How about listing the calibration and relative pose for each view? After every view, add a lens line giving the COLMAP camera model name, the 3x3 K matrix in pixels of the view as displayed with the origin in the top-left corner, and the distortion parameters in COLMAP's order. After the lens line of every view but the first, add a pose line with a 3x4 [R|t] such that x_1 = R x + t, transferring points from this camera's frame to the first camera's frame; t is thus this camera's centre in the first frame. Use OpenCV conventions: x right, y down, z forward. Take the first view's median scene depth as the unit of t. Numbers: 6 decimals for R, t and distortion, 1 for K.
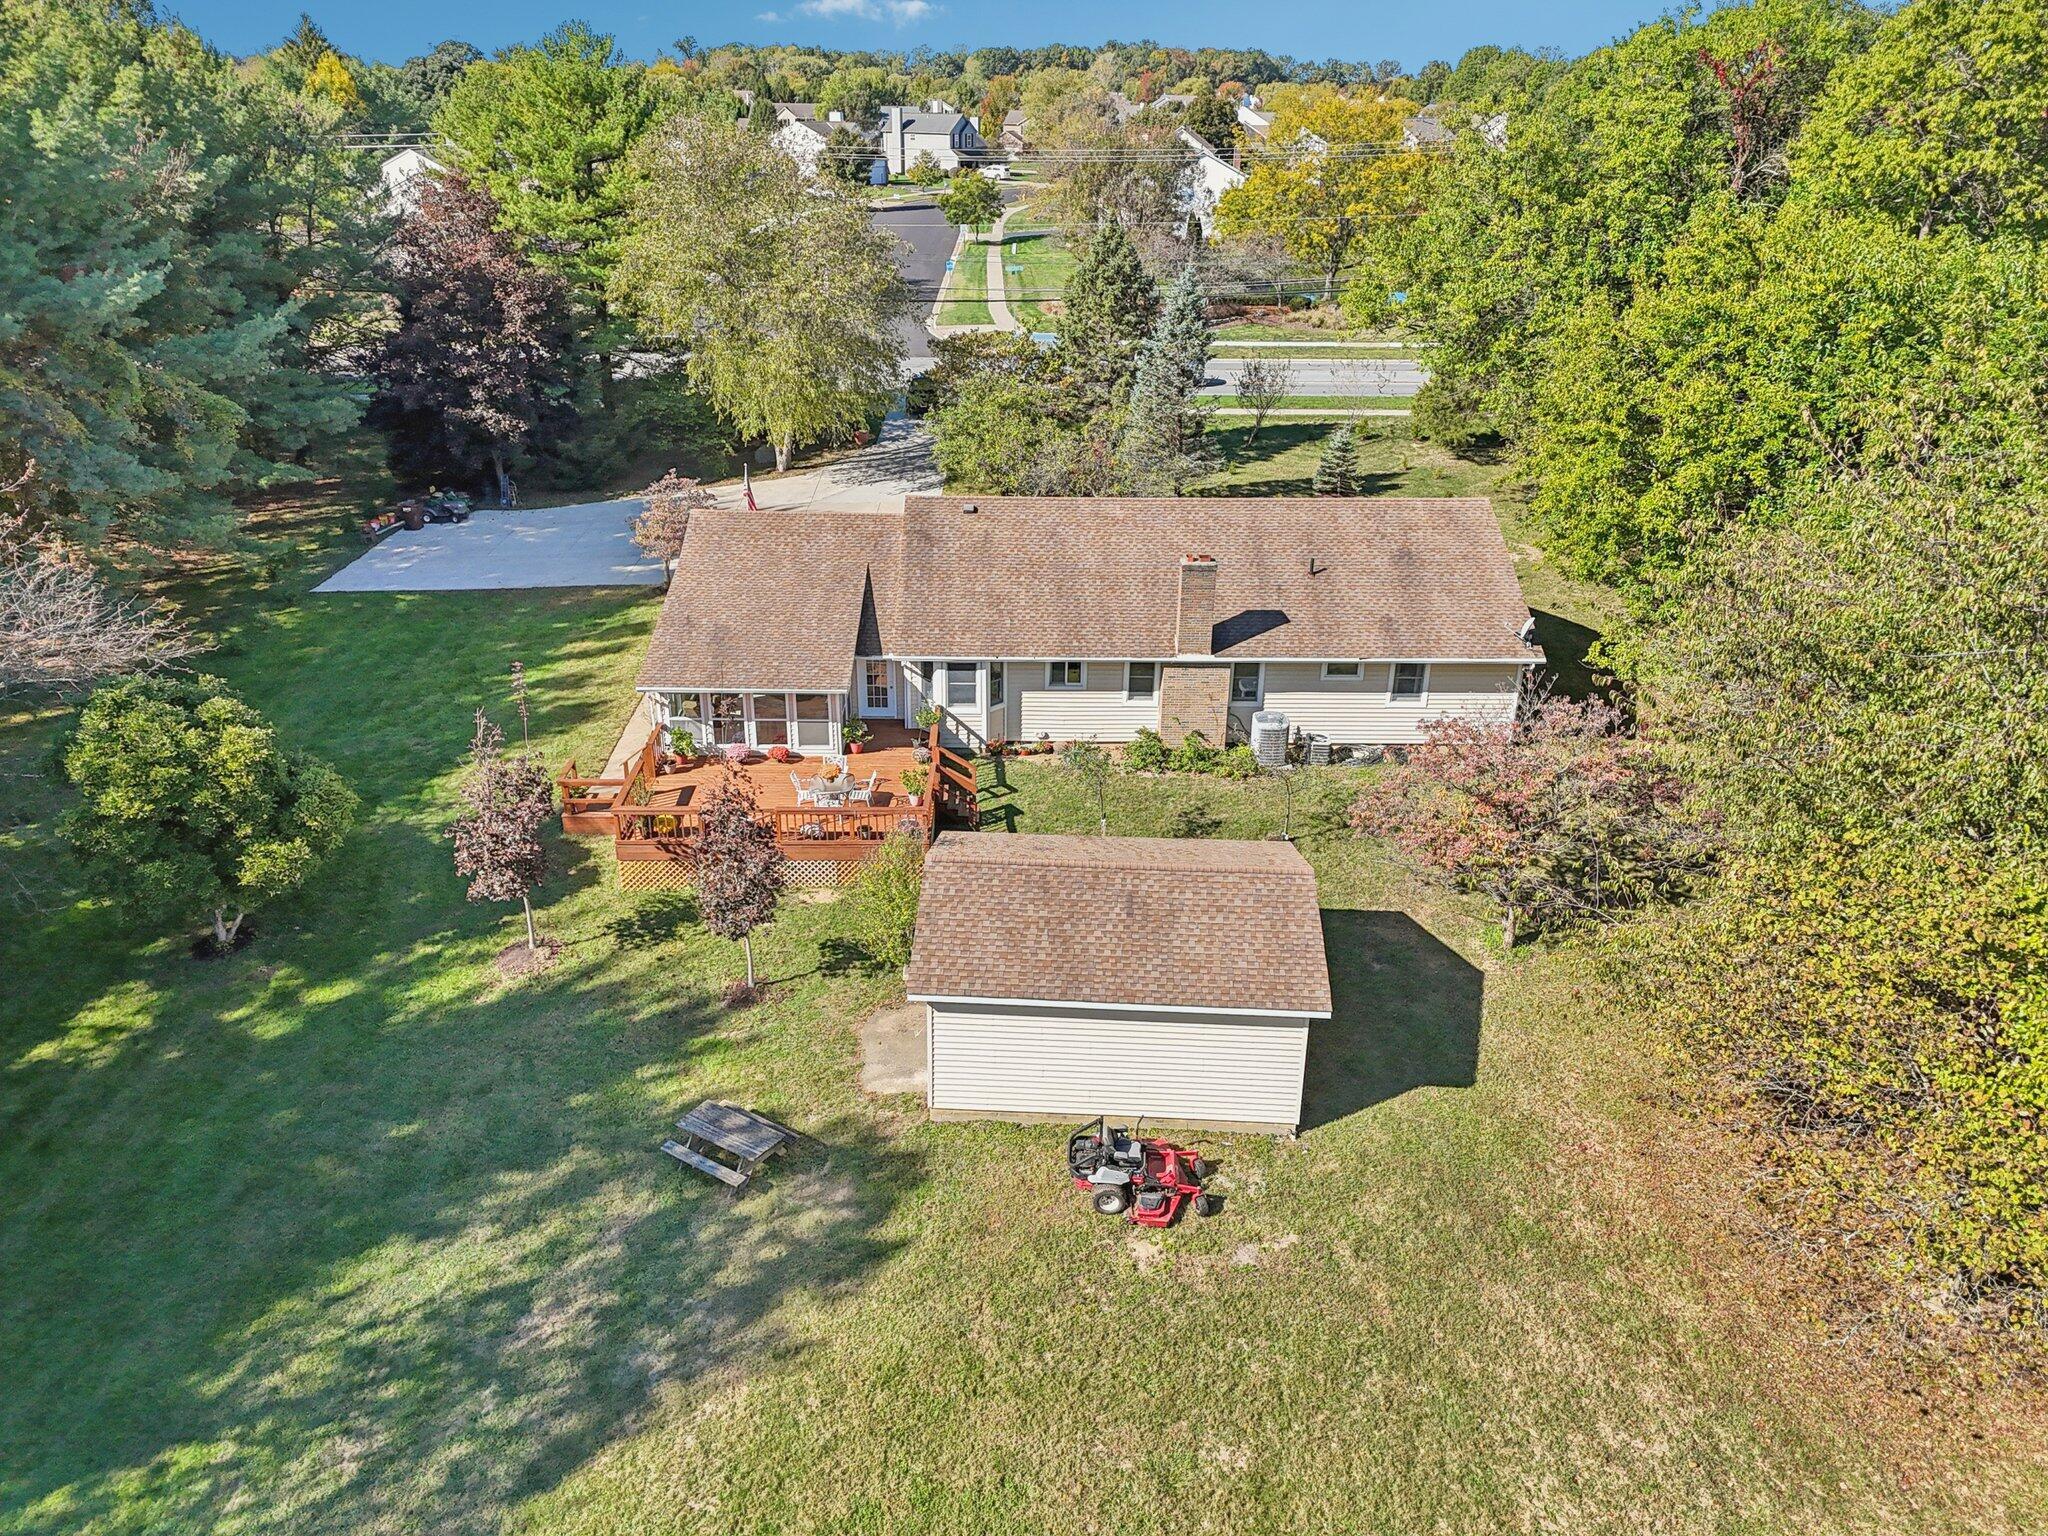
lens RADIAL K [[1511.0, 0, 1011.0], [0, 1511.0, 741.6], [0, 0, 1]] dist [0.043404, 0.005317]
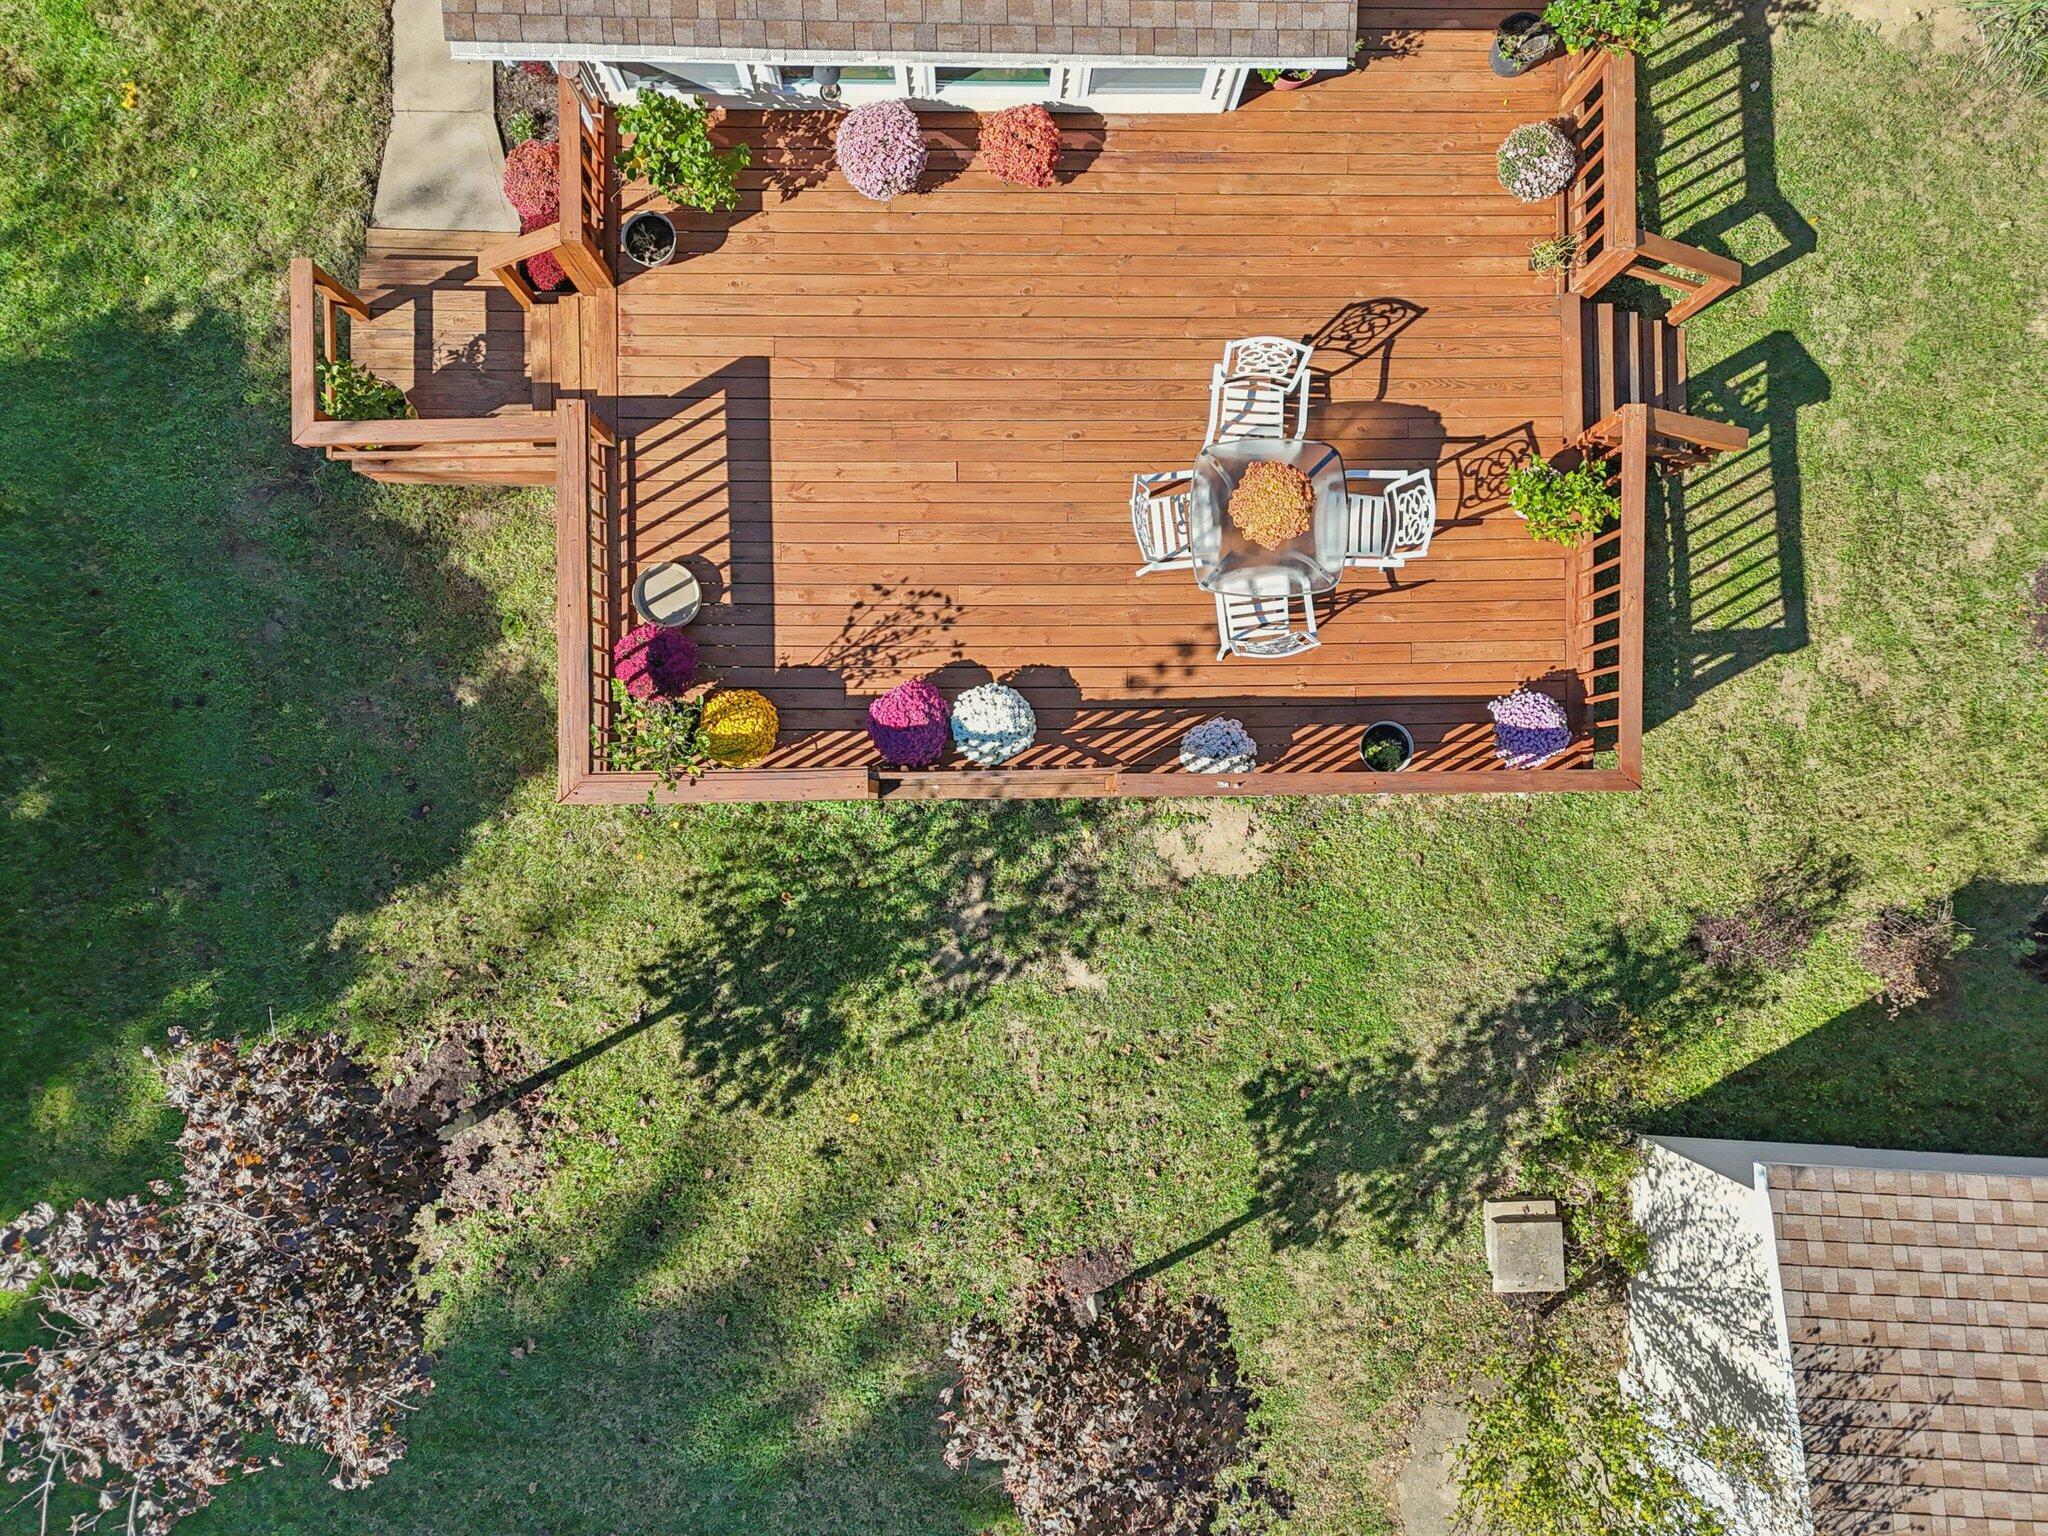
lens RADIAL K [[1462.1, 0, 1024.0], [0, 1462.1, 768.0], [0, 0, 1]] dist [0.055115, -0.004398]
pose [[0.999948, 0.004611, 0.009098, -0.152536], [-0.010200, 0.450595, 0.892670, -0.180981], [0.000016, -0.892717, 0.450618, 0.755016]]
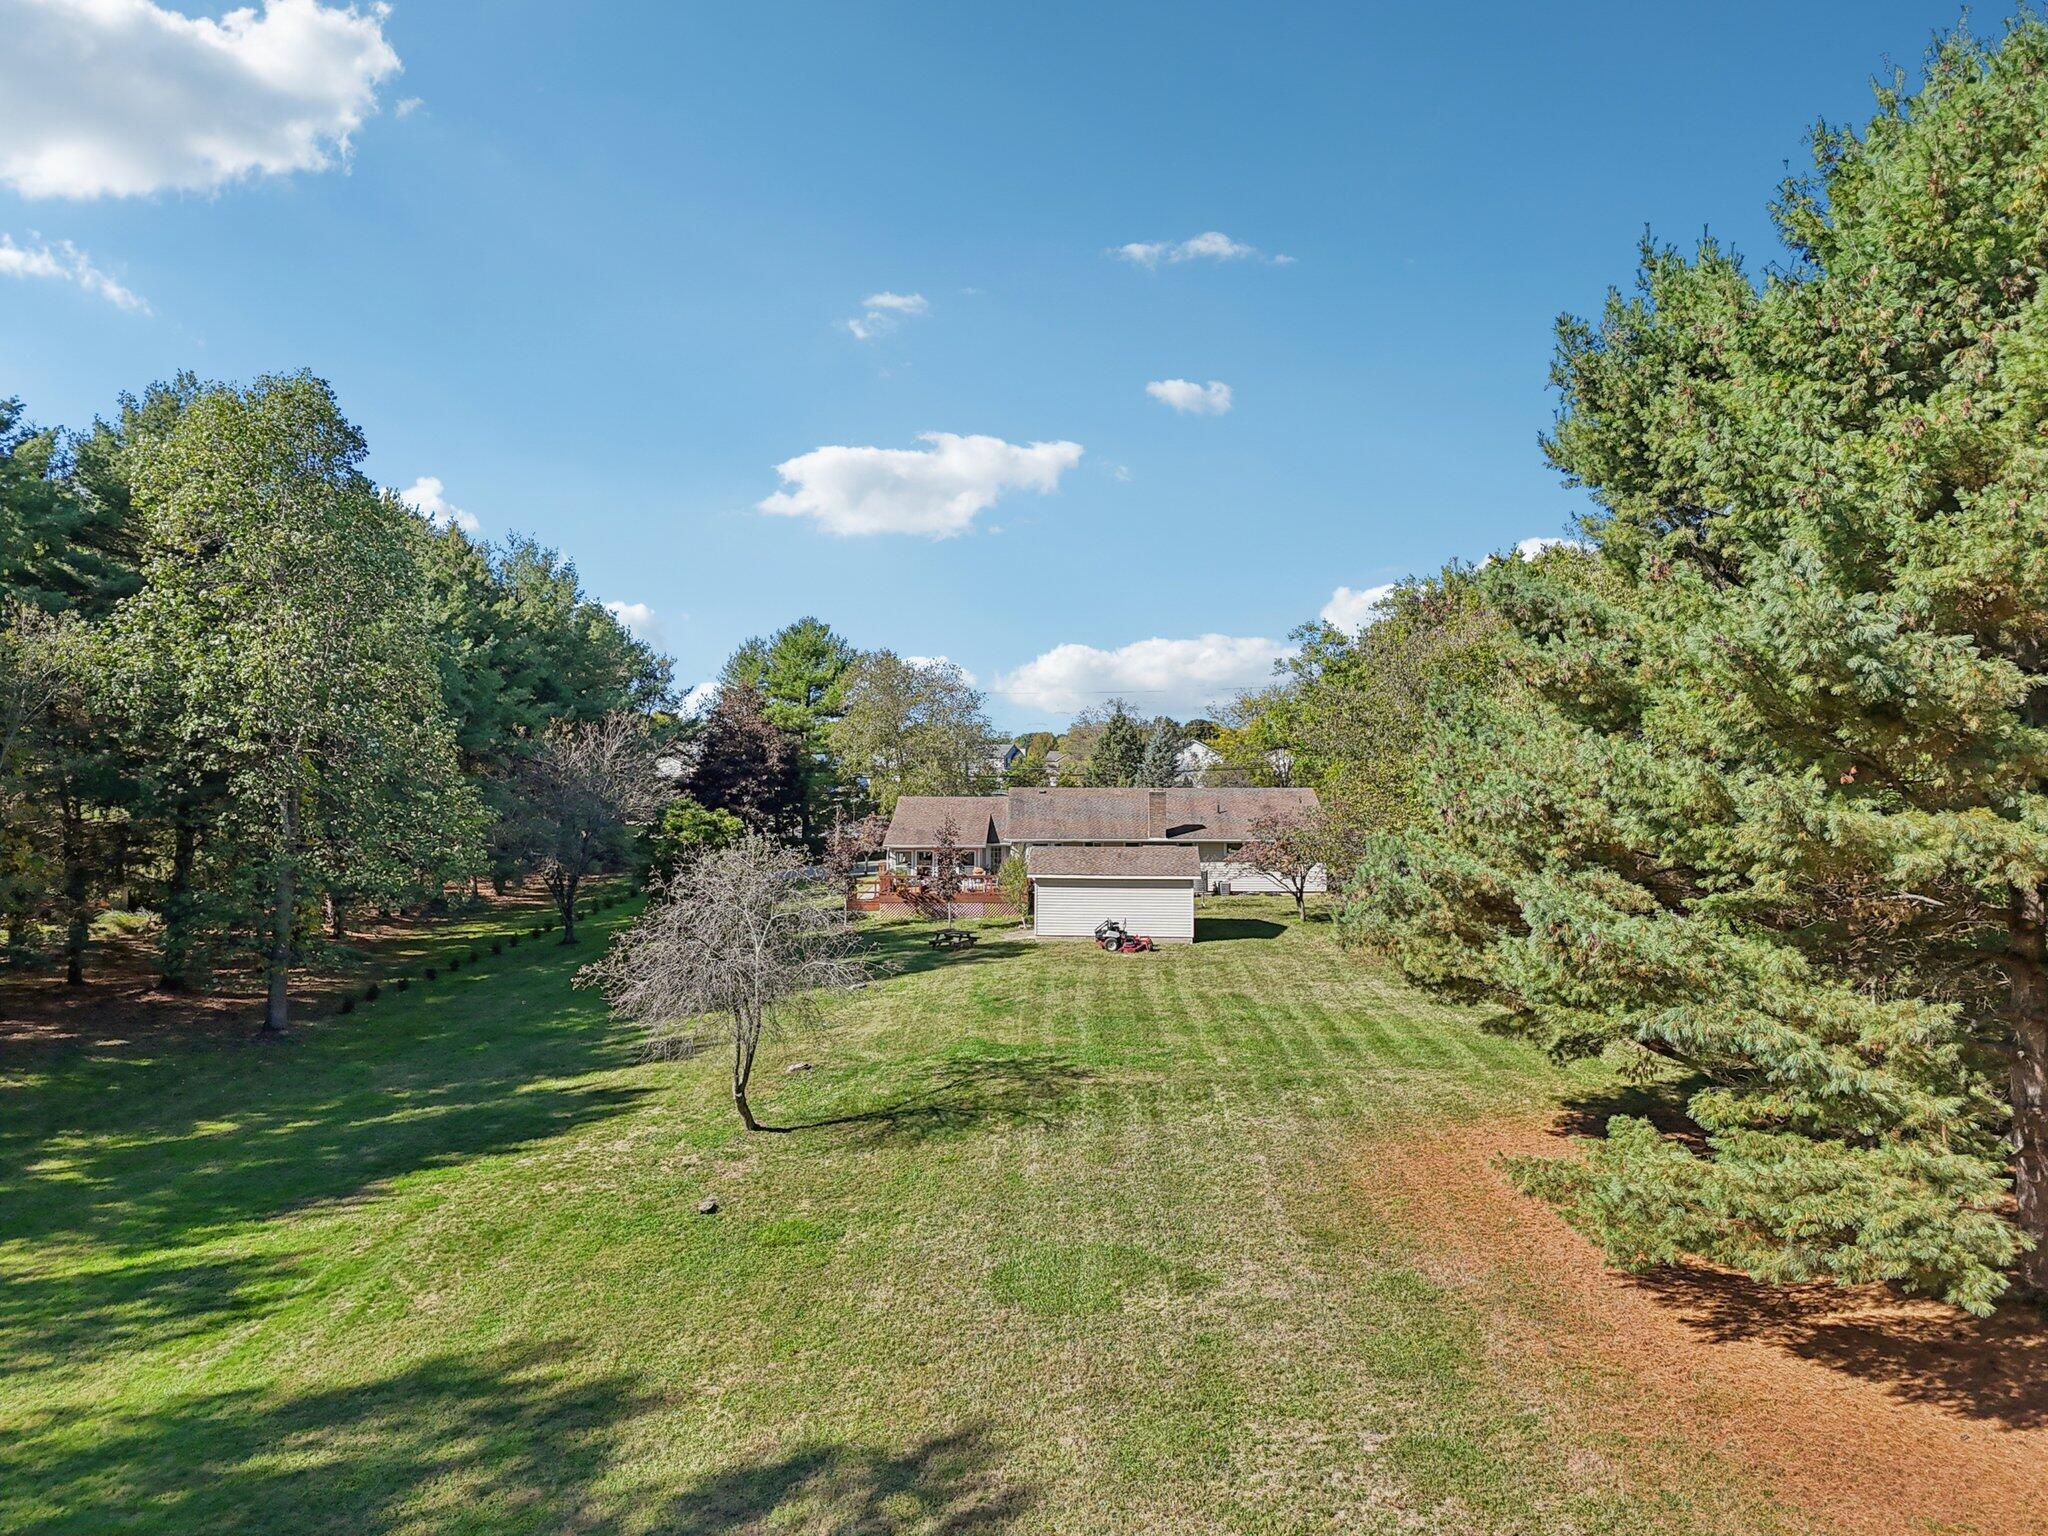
lens RADIAL K [[1462.1, 0, 1024.0], [0, 1462.1, 768.0], [0, 0, 1]] dist [0.055115, -0.004398]
pose [[0.999868, -0.003773, -0.015812, -0.023634], [-0.002937, 0.914761, -0.403985, 0.628967], [0.015989, 0.403978, 0.914629, -0.793621]]
